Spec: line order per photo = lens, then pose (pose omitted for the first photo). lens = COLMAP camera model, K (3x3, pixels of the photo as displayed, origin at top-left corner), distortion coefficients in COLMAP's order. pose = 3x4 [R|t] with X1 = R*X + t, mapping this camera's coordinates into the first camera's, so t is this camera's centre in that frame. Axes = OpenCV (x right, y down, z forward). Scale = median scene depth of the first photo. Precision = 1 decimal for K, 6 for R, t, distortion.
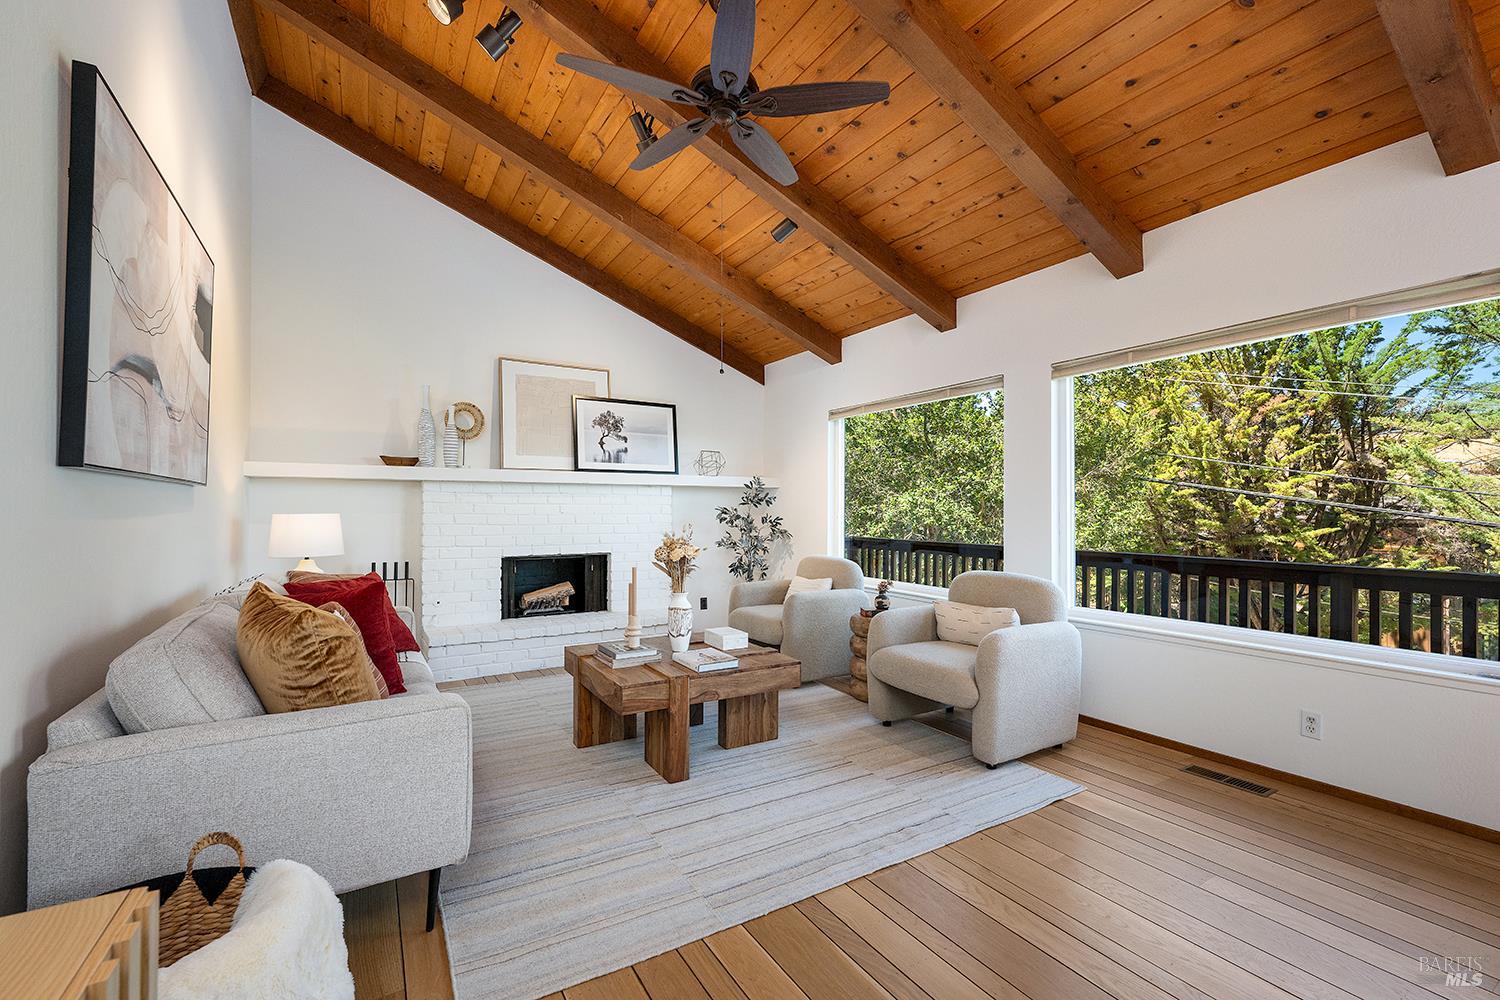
lens RADIAL K [[641.1, 0, 750.3], [0, 641.1, 504.7], [0, 0, 1]] dist [-0.001165, -0.000328]
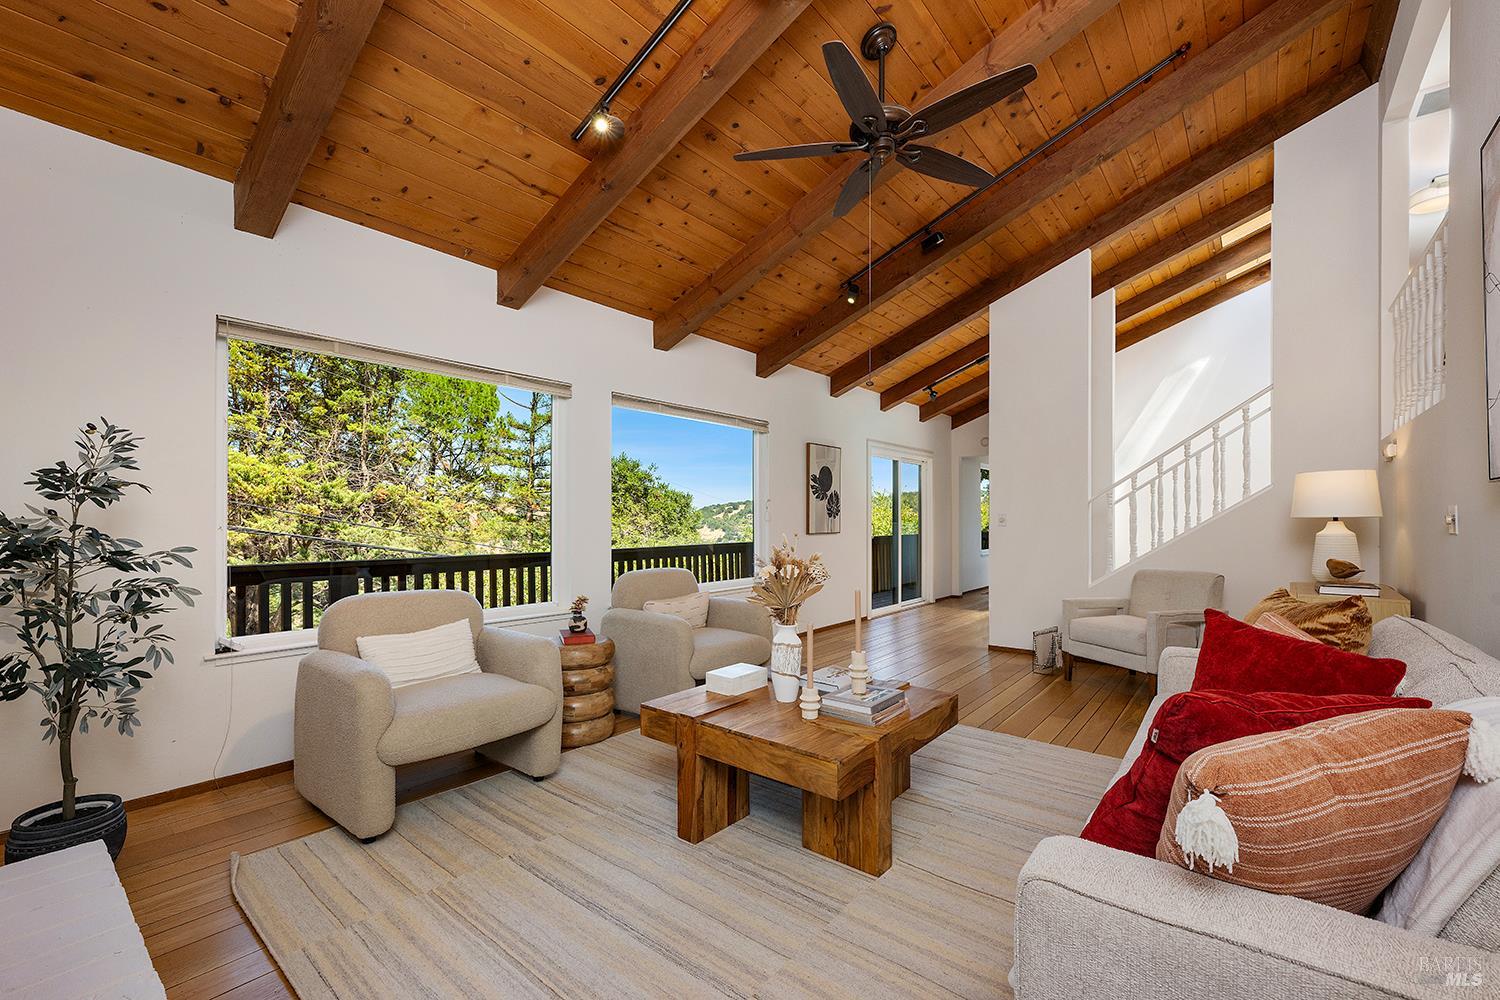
lens RADIAL K [[641.1, 0, 750.3], [0, 641.1, 504.7], [0, 0, 1]] dist [-0.001165, -0.000328]
pose [[-0.347467, 0.007481, 0.937663, -0.284188], [-0.007778, 0.999911, -0.010860, 0.000359], [-0.937660, -0.011067, -0.347377, 0.462469]]
